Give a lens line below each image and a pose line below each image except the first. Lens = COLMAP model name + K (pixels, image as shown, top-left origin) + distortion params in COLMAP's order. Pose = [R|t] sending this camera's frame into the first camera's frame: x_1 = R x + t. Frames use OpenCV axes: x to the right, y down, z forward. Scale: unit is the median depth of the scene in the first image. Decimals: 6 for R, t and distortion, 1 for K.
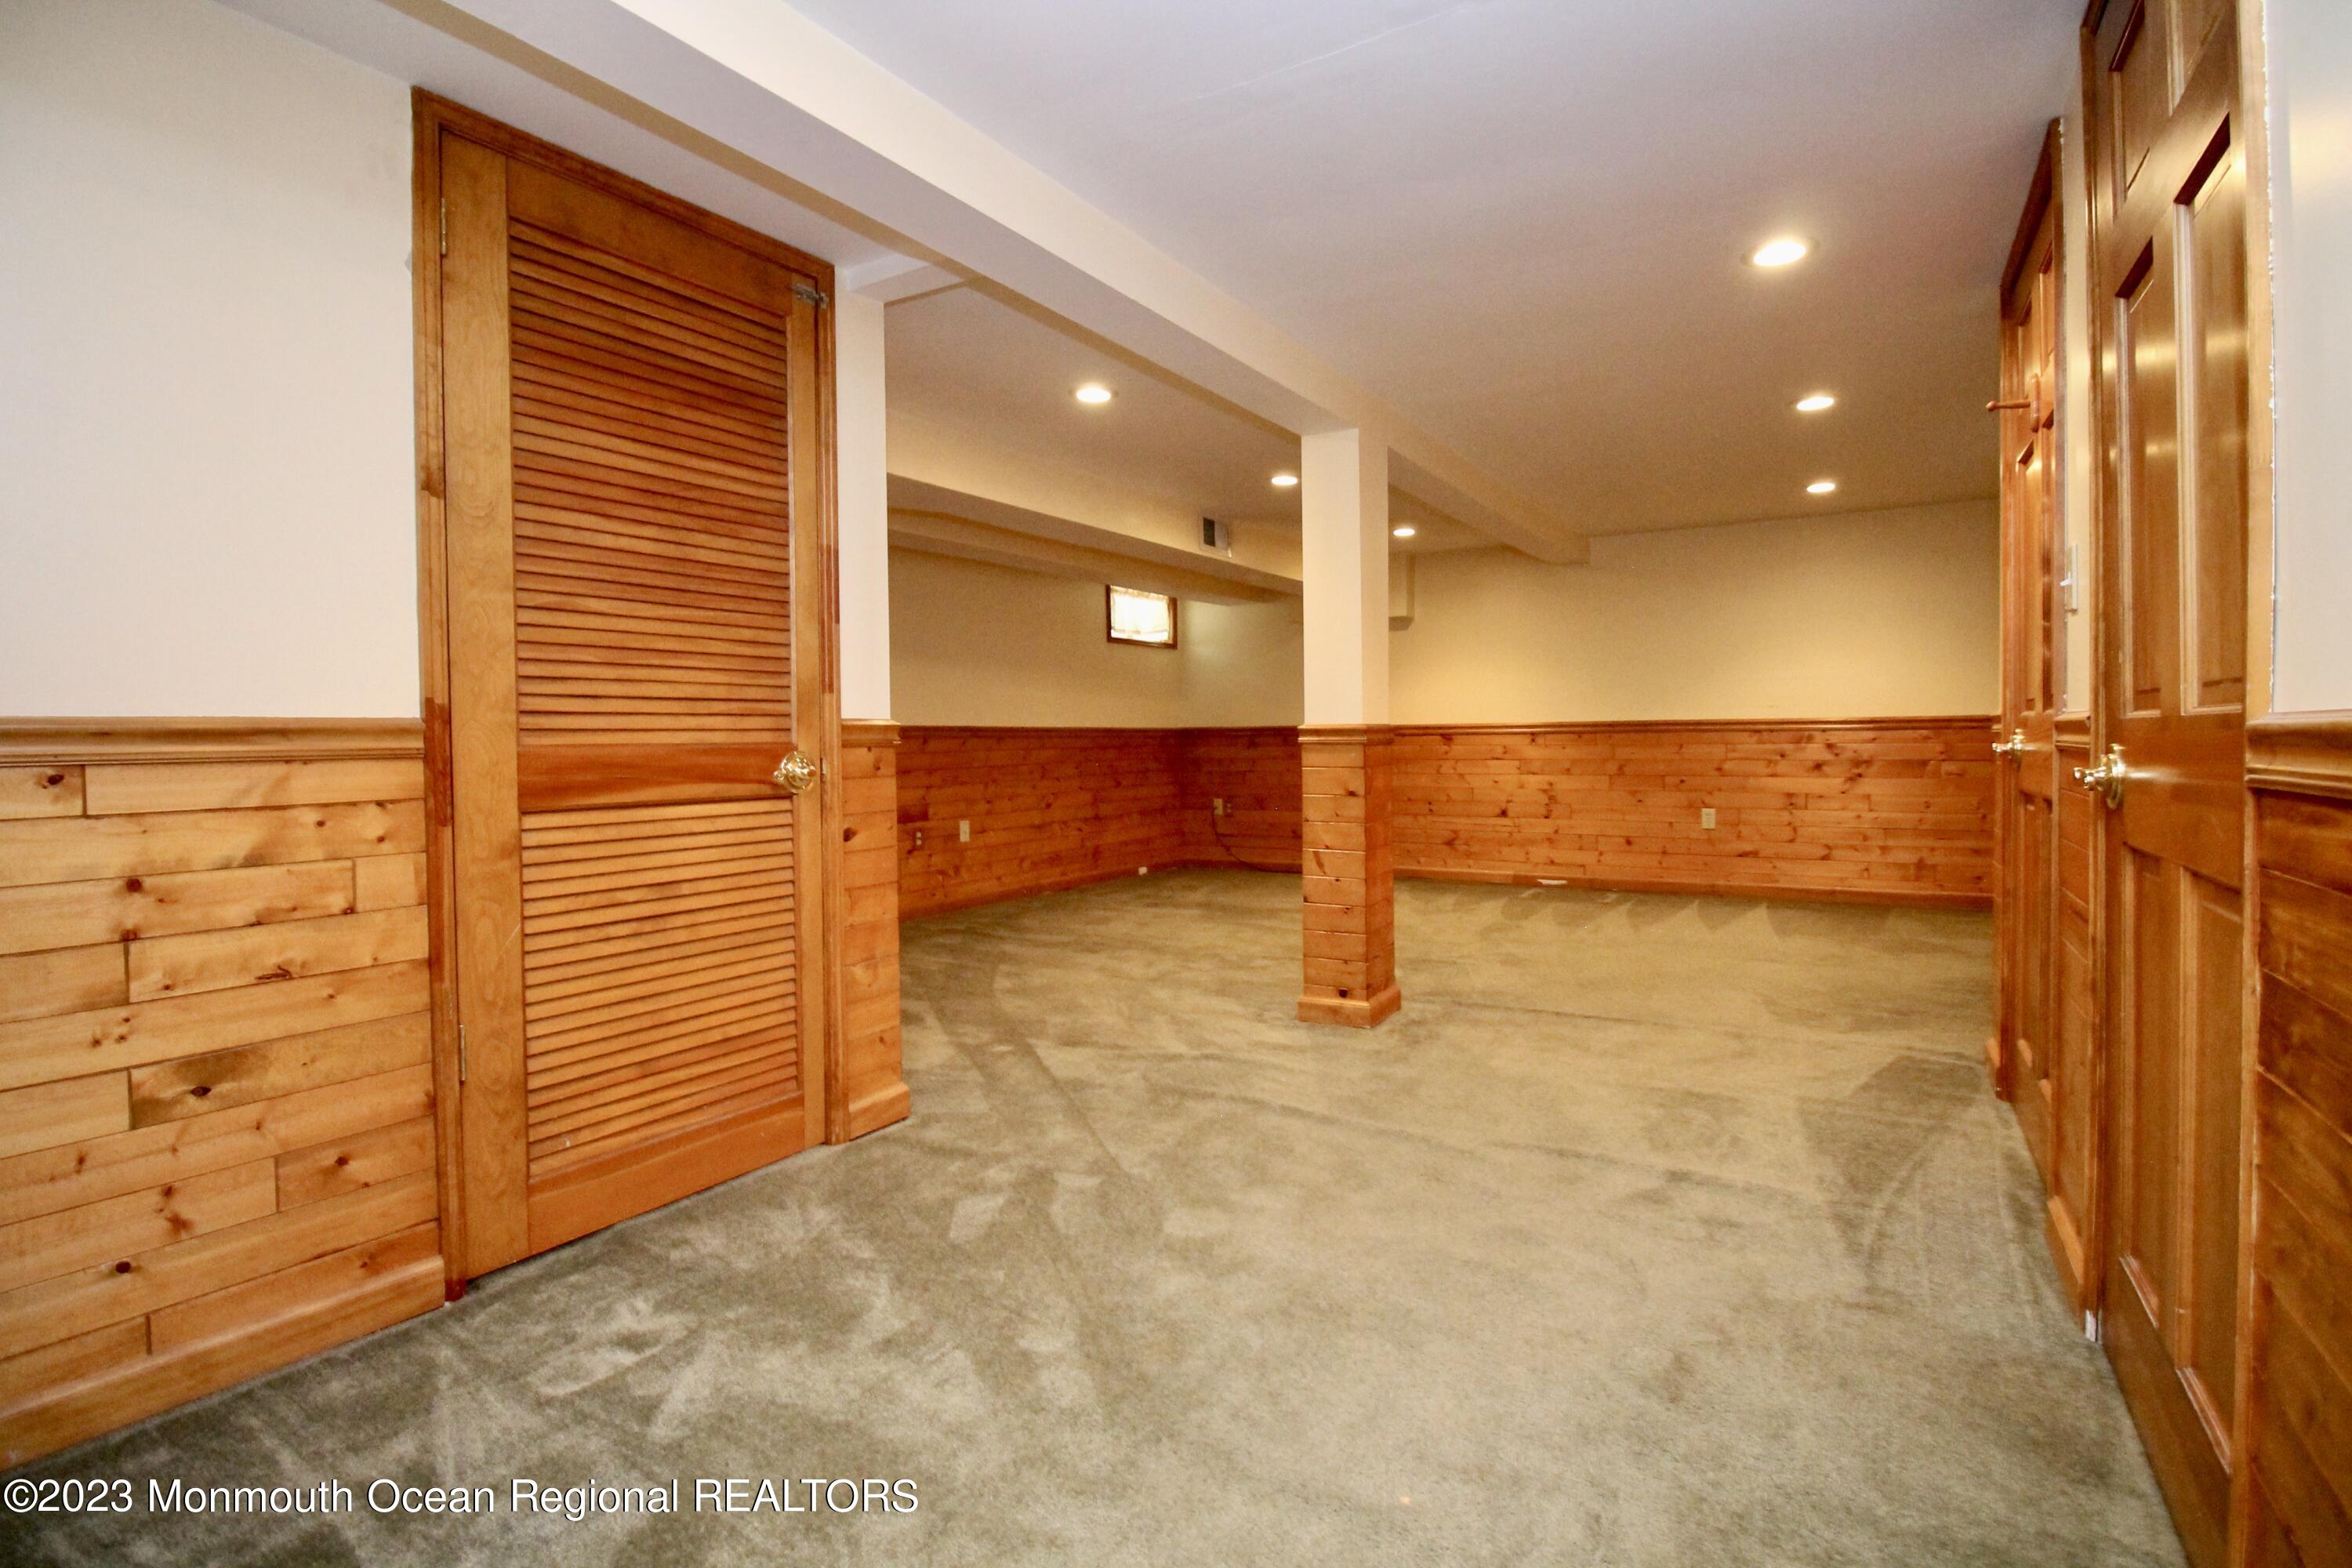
lens RADIAL K [[1100.3, 0, 1198.1], [0, 1100.3, 751.7], [0, 0, 1]] dist [-0.000219, -0.013208]
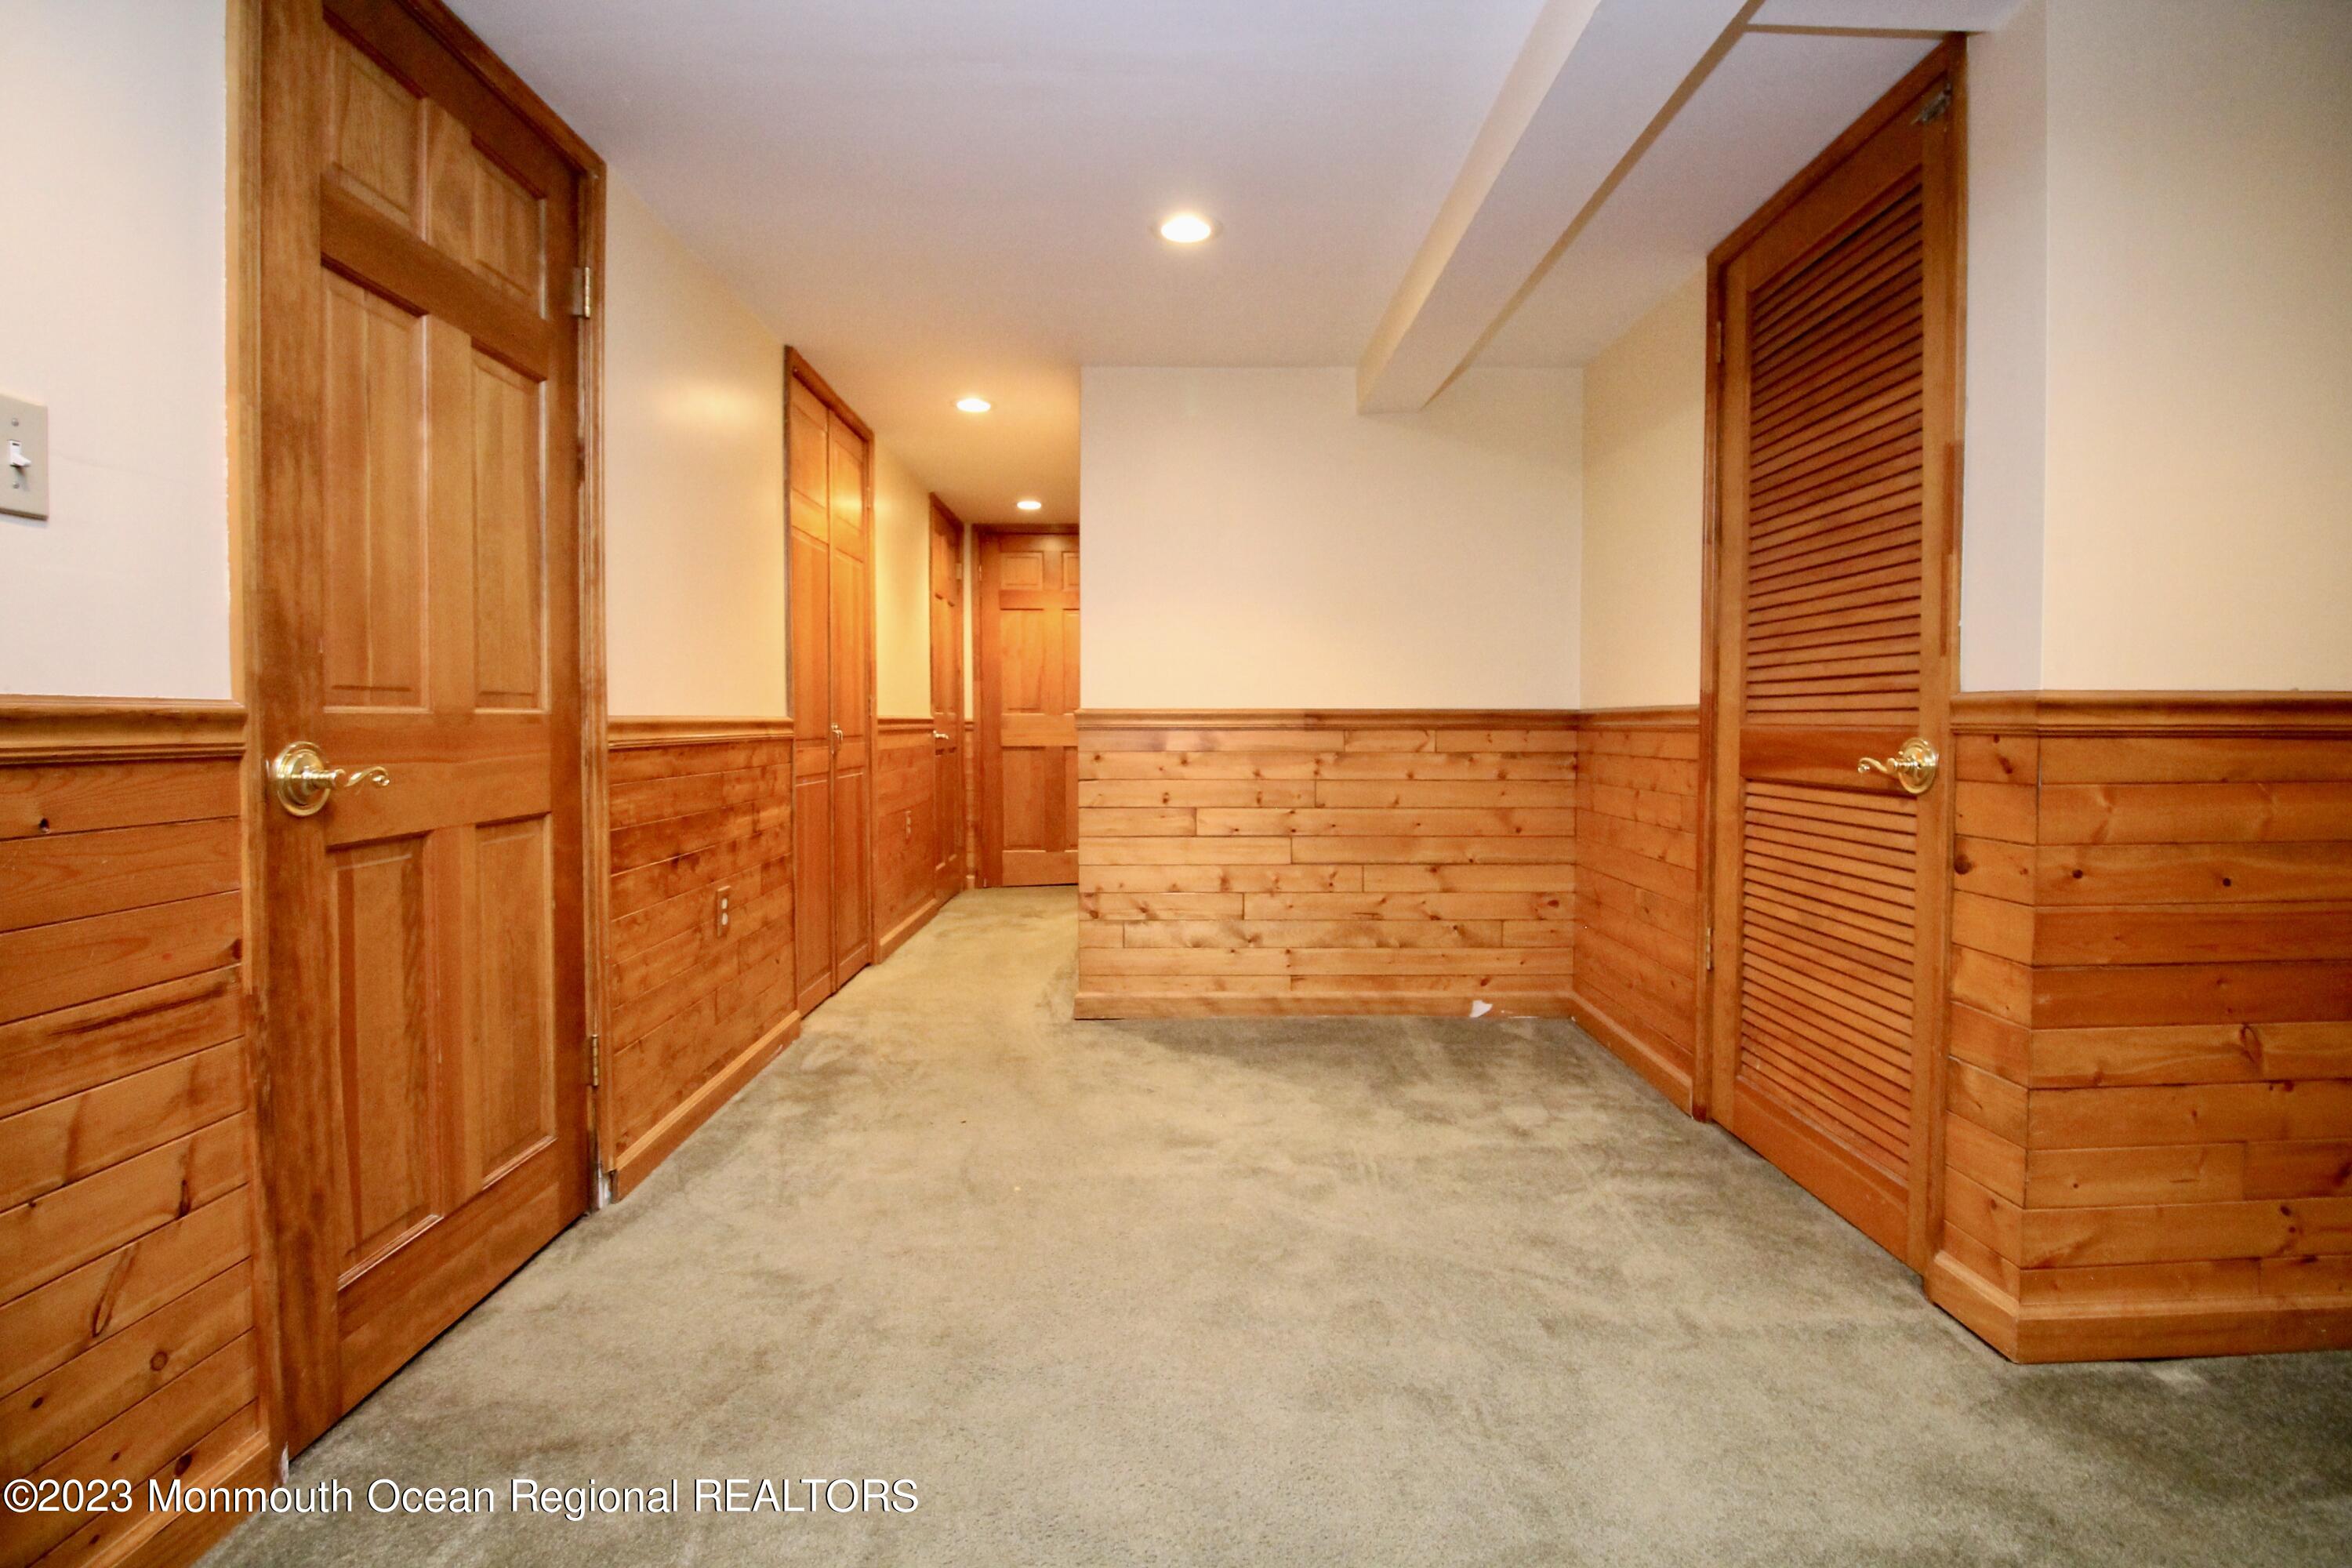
lens RADIAL K [[1100.3, 0, 1198.1], [0, 1100.3, 751.7], [0, 0, 1]] dist [-0.000219, -0.013208]
pose [[-0.845558, 0.024840, -0.533306, 0.168212], [0.000428, 0.998948, 0.045851, -0.009720], [0.533884, 0.038542, -0.844679, 0.513347]]
